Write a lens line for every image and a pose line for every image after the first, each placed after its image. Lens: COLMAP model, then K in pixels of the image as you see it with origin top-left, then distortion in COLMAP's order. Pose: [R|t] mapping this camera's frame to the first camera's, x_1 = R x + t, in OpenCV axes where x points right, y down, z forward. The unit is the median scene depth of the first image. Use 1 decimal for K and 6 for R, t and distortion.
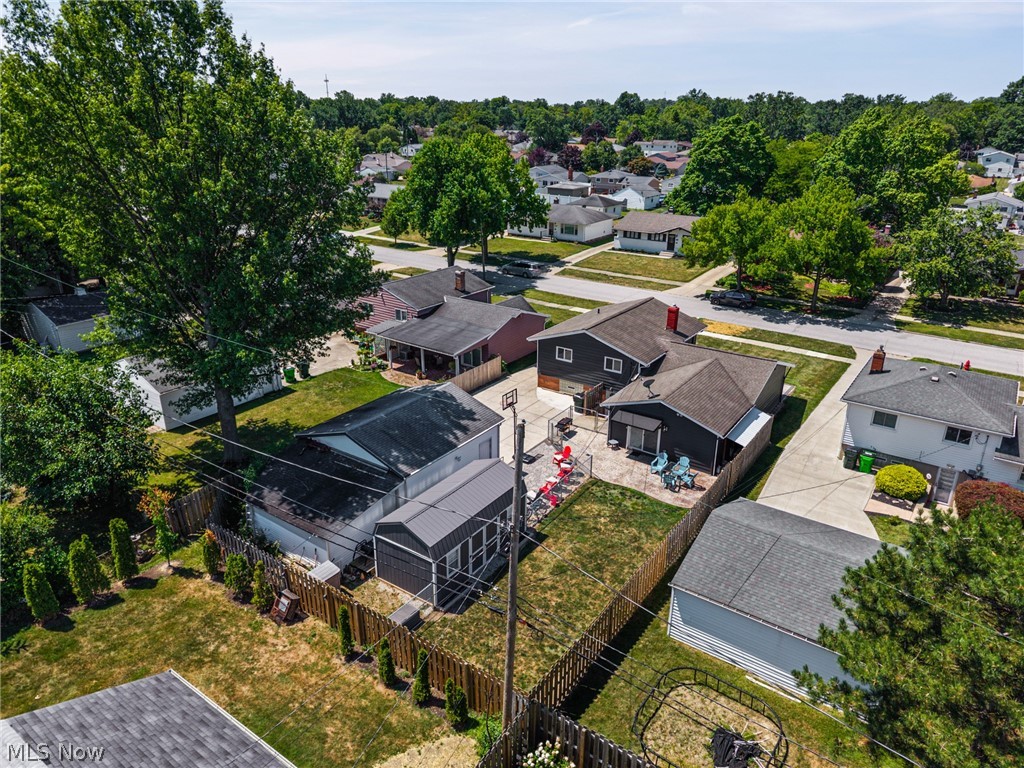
lens RADIAL K [[691.0, 0, 512.0], [0, 691.0, 384.0], [0, 0, 1]] dist [0.054747, -0.065862]
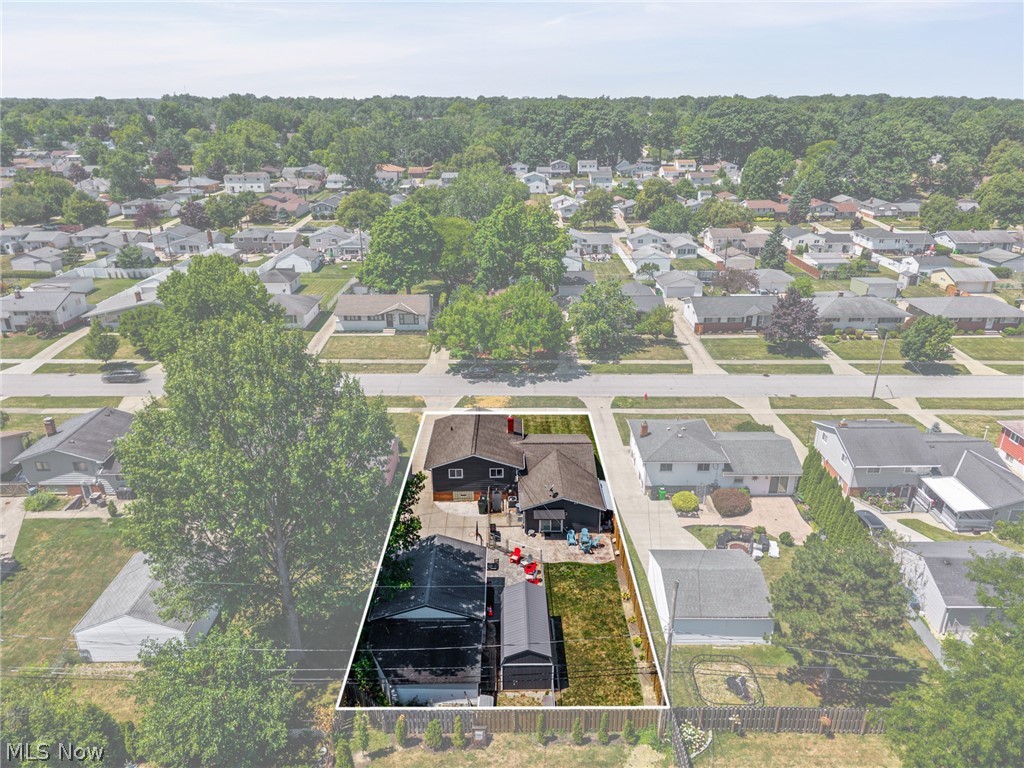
lens RADIAL K [[691.0, 0, 512.0], [0, 691.0, 384.0], [0, 0, 1]] dist [0.054747, -0.065862]
pose [[0.814168, -0.228509, 0.533774, -0.420400], [0.220750, 0.972090, 0.079441, -0.243015], [-0.537029, 0.053152, 0.841888, -0.156943]]
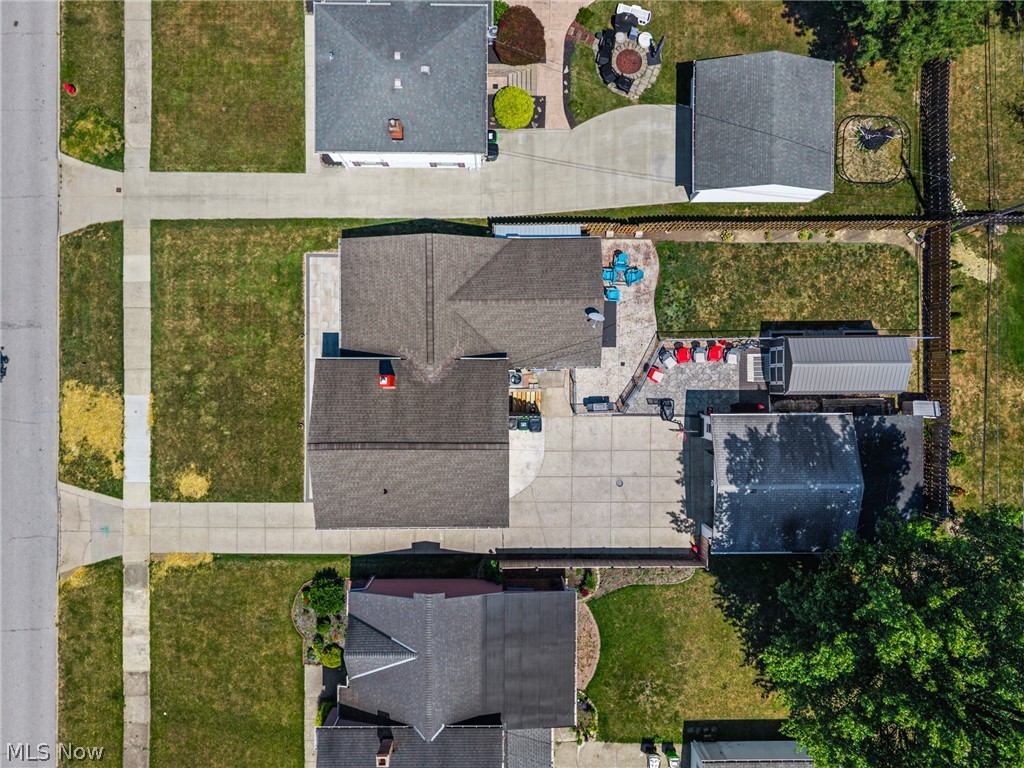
lens RADIAL K [[691.0, 0, 512.0], [0, 691.0, 384.0], [0, 0, 1]] dist [0.054747, -0.065862]
pose [[-0.575881, -0.817326, -0.018438, 0.139201], [0.287360, -0.223483, 0.931386, -0.635122], [-0.765366, 0.531069, 0.363567, 0.533094]]
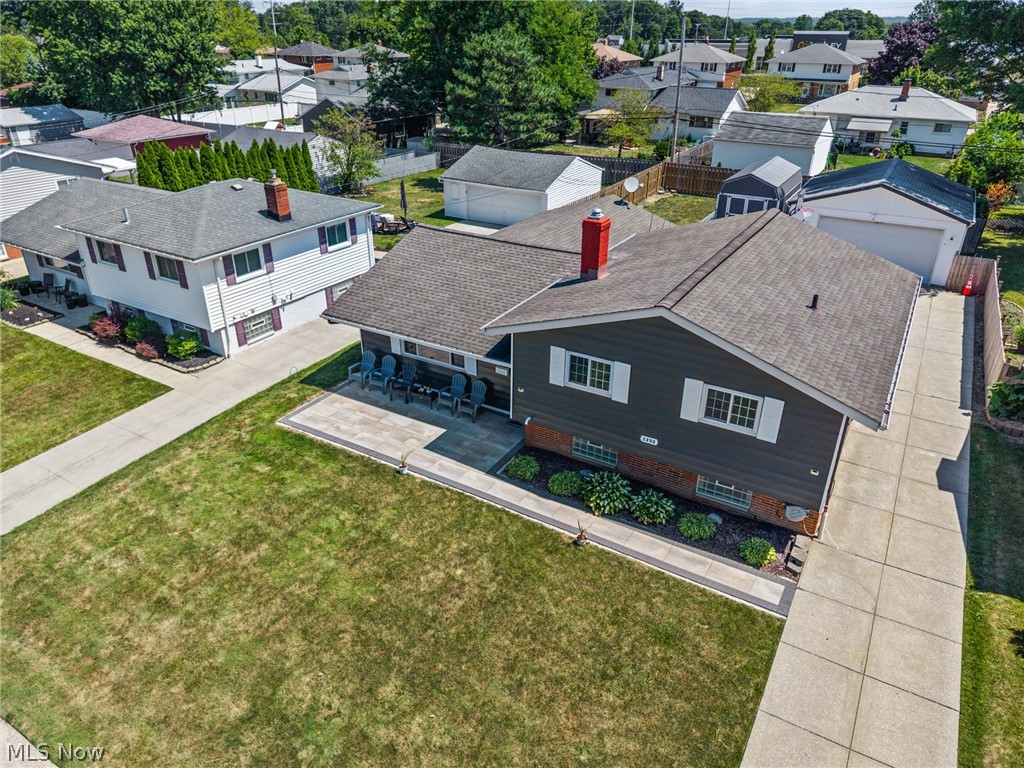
lens RADIAL K [[691.0, 0, 512.0], [0, 691.0, 384.0], [0, 0, 1]] dist [0.054747, -0.065862]
pose [[-0.997142, 0.019318, -0.073036, 0.262341], [-0.042084, 0.660843, 0.749343, -0.288463], [0.062741, 0.750275, -0.658142, 1.118250]]
